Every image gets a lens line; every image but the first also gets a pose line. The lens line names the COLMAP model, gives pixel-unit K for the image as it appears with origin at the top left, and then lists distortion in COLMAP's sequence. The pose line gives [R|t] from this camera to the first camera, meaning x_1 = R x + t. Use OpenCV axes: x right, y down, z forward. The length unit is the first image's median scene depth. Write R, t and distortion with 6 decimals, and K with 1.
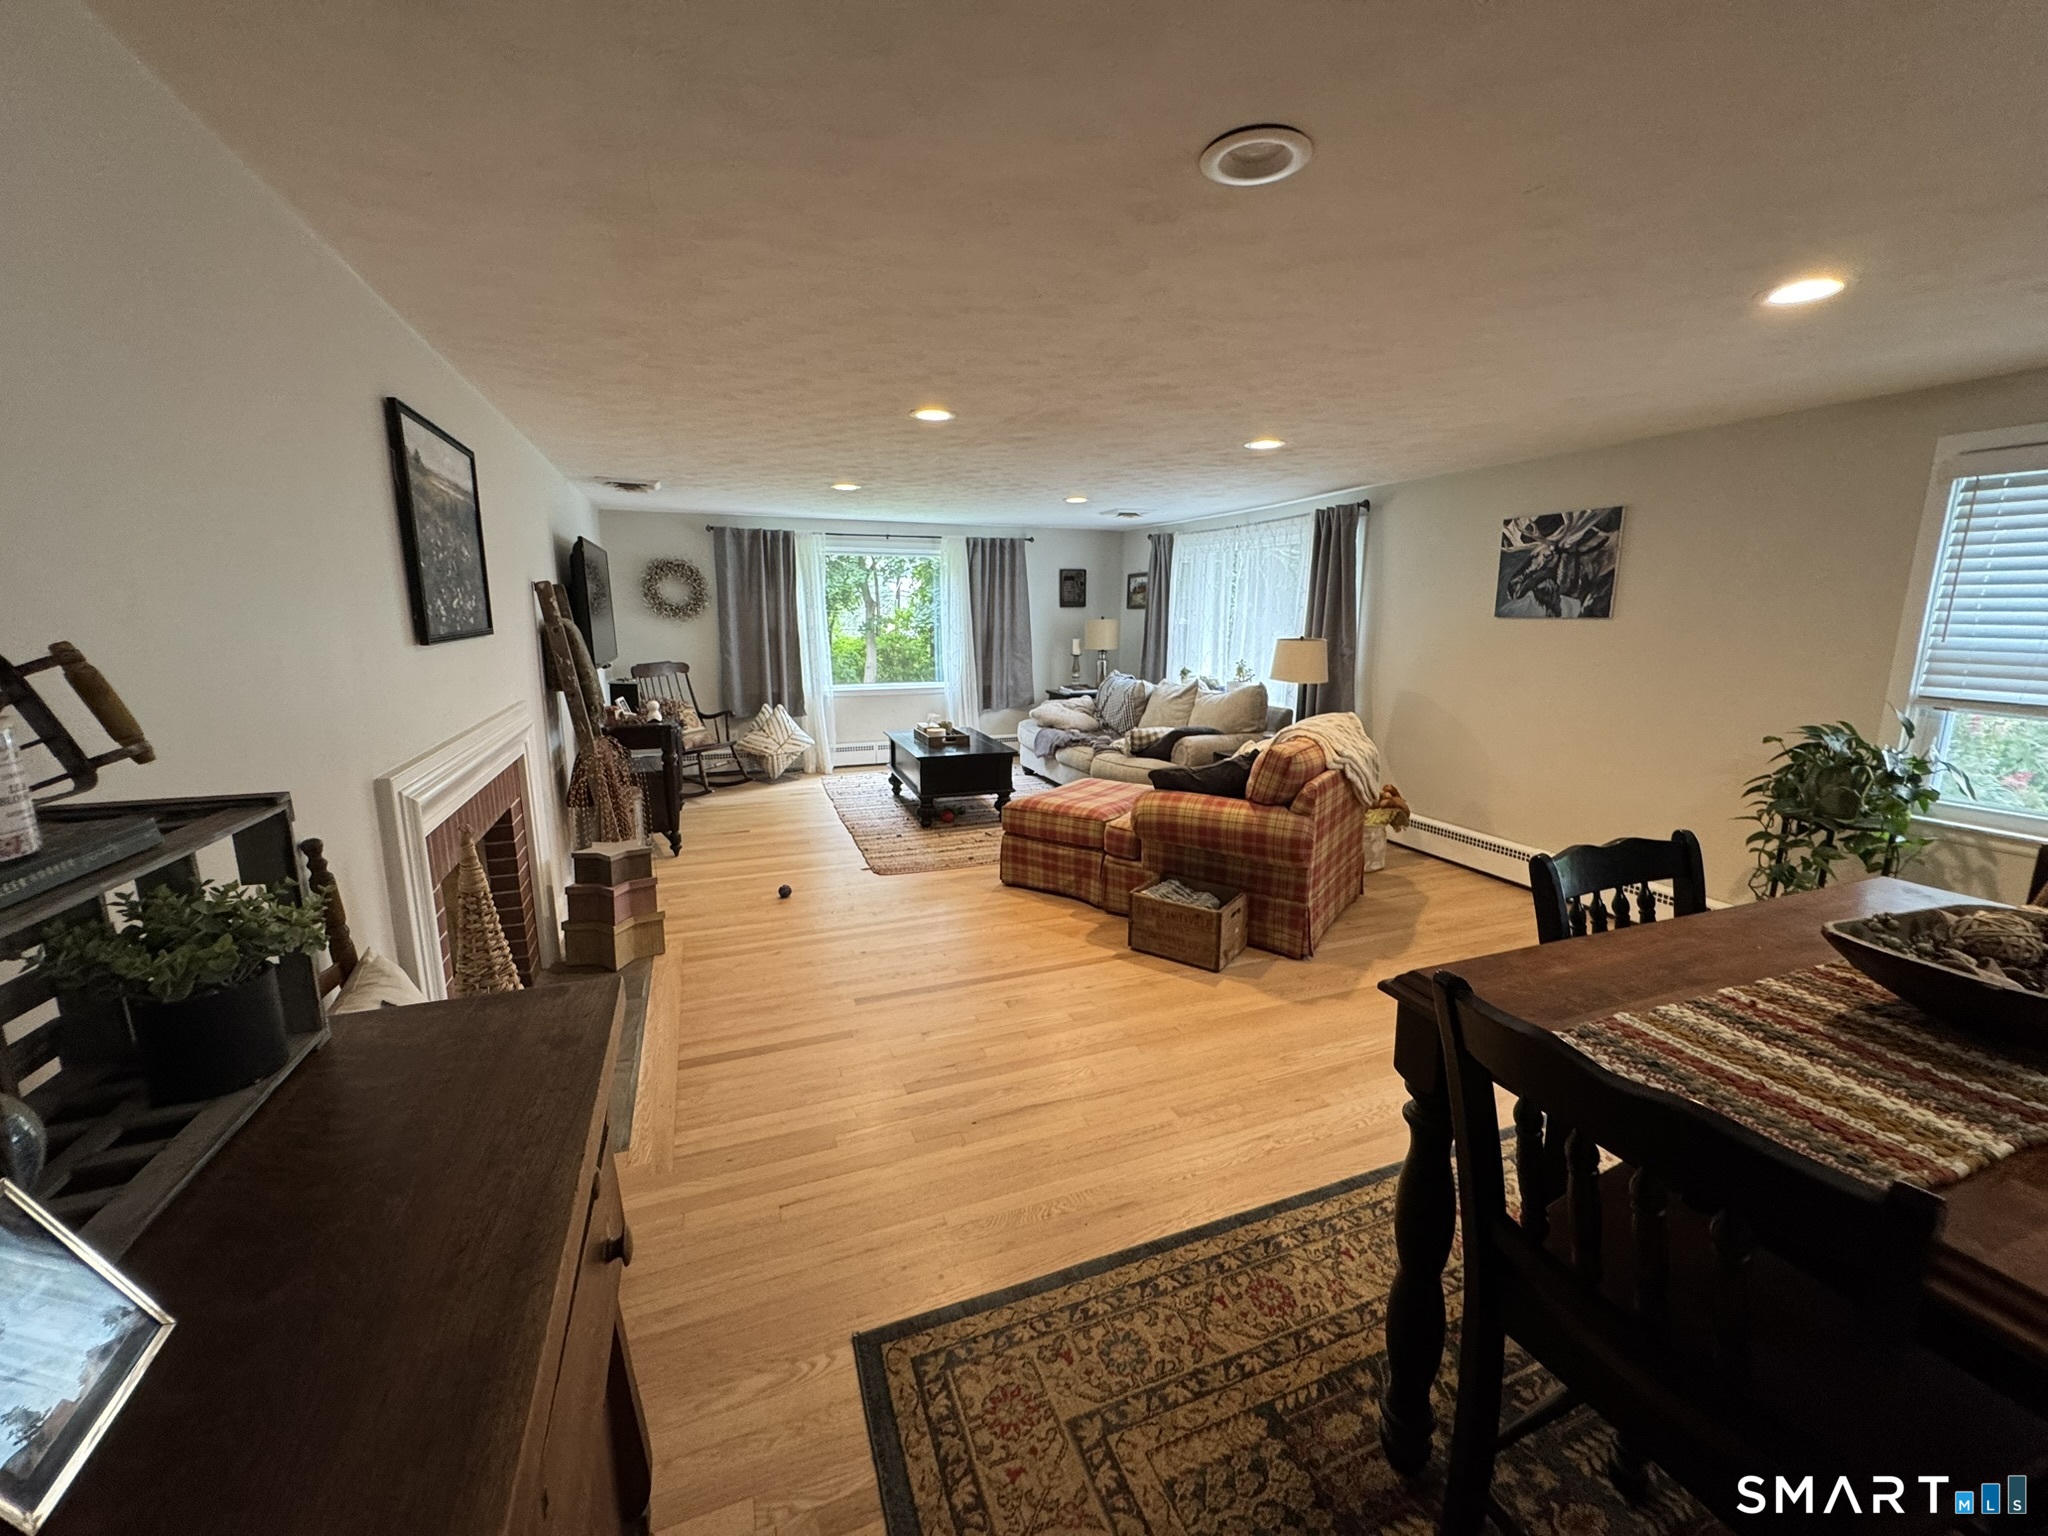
lens RADIAL K [[817.9, 0, 1024.0], [0, 817.9, 768.0], [0, 0, 1]] dist [-0.003412, 0.000047]
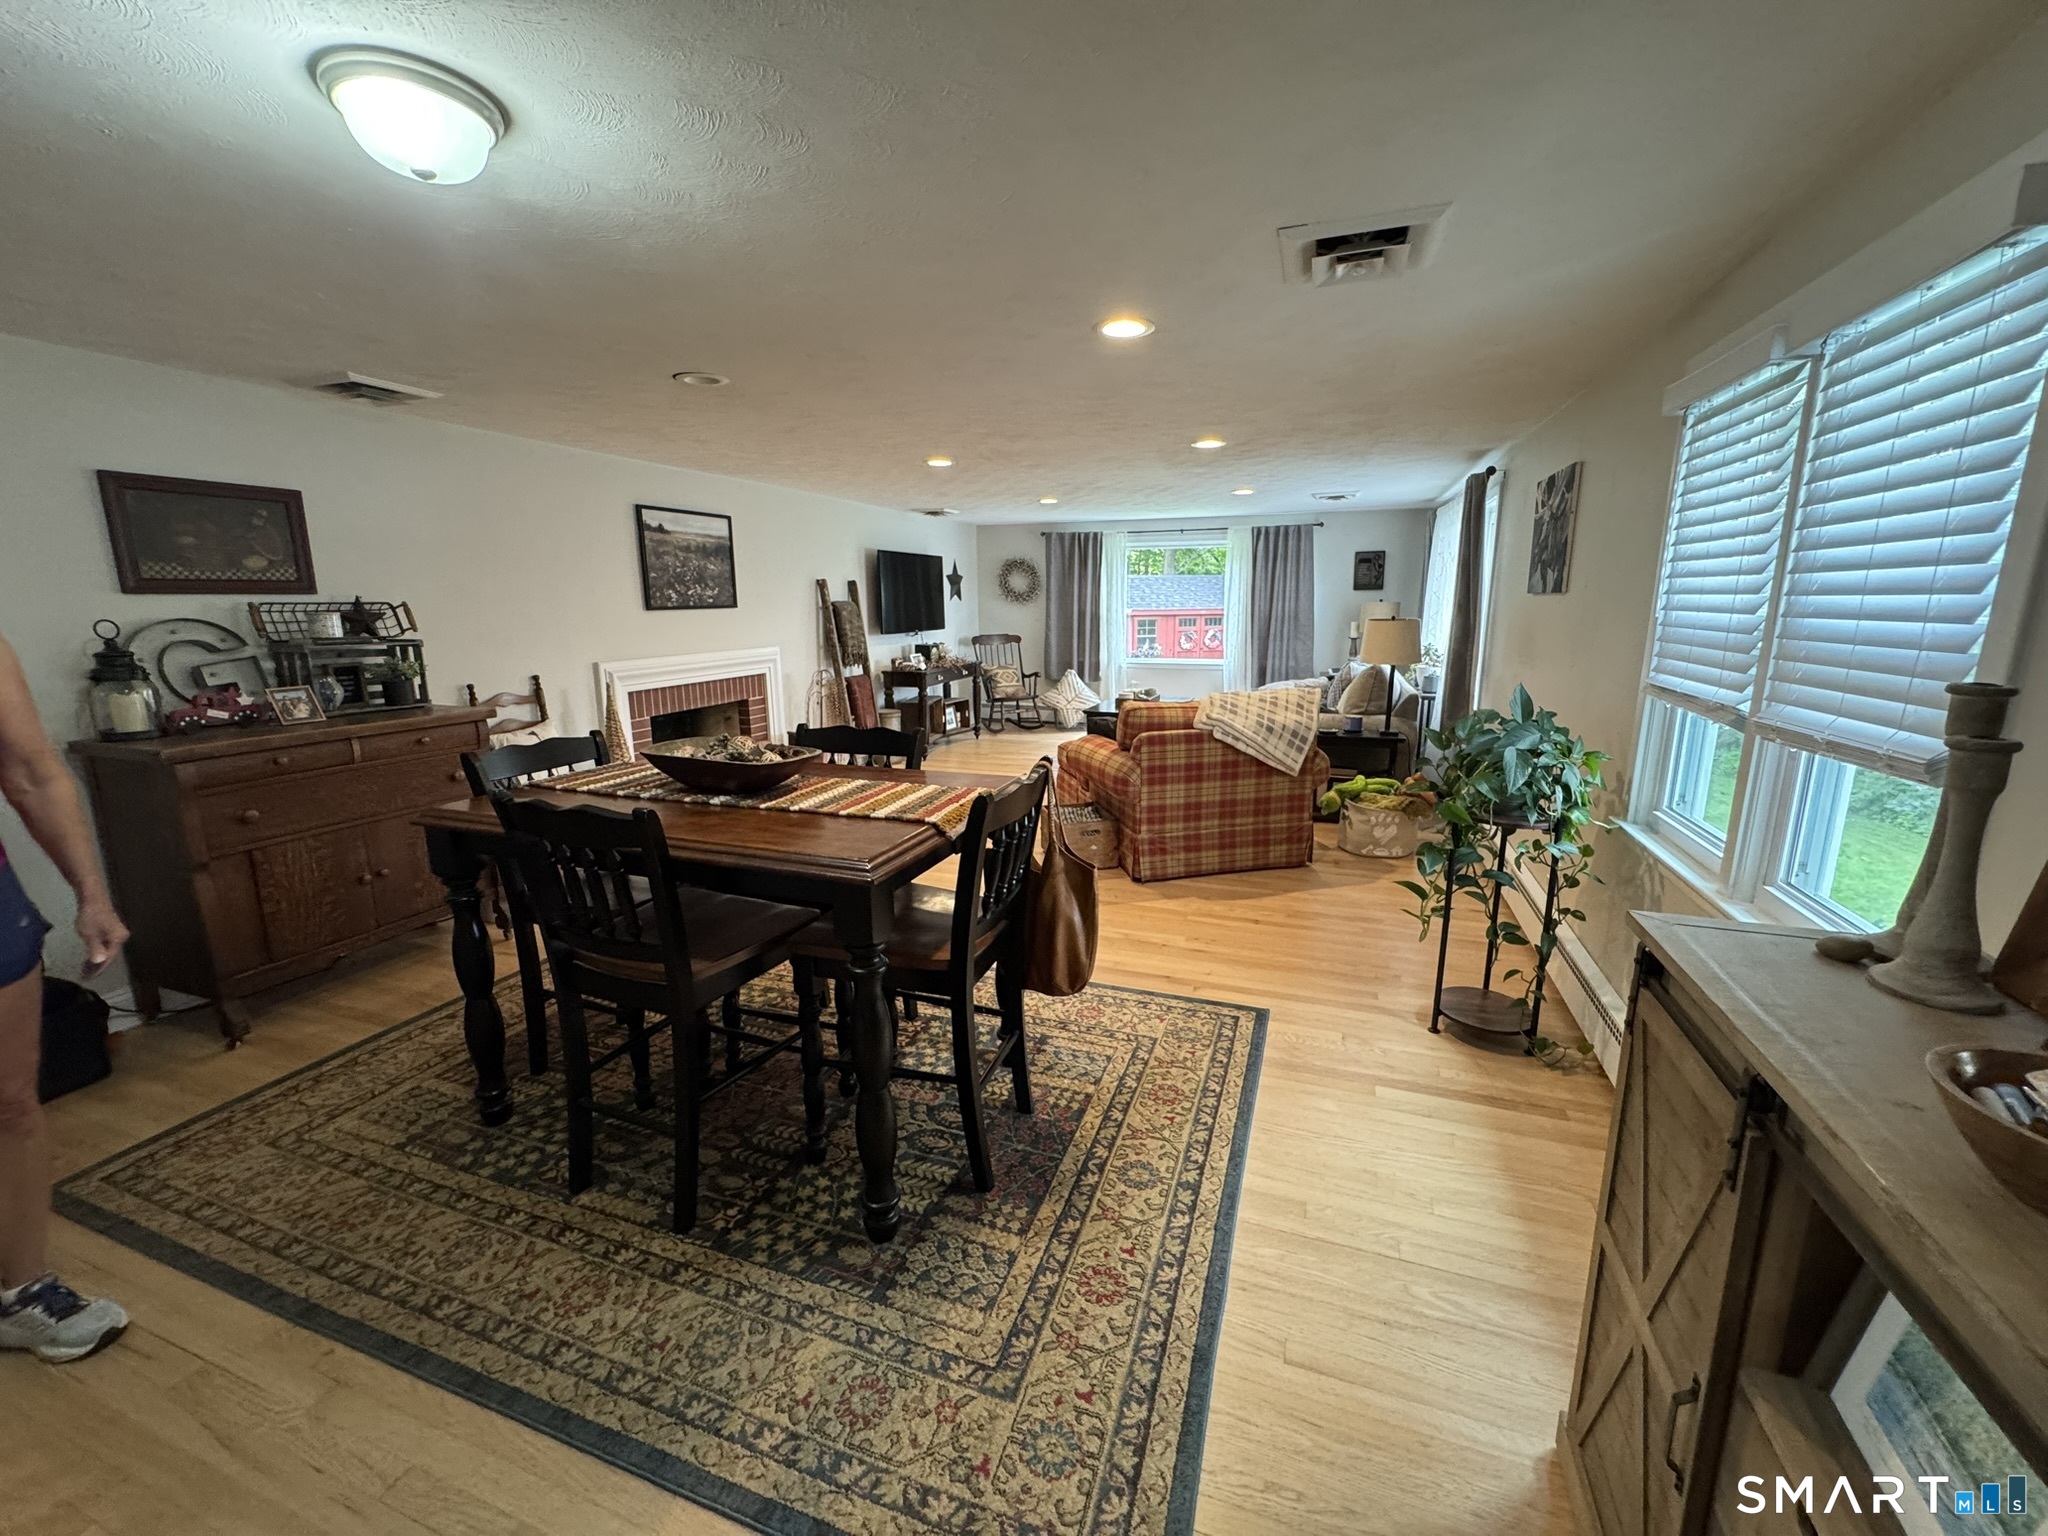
lens RADIAL K [[817.9, 0, 1024.0], [0, 817.9, 768.0], [0, 0, 1]] dist [-0.003412, 0.000047]
pose [[0.753477, 0.126762, -0.645139, 0.480355], [-0.117822, 0.991387, 0.057188, 0.009621], [0.646832, 0.032922, 0.761922, -0.012606]]
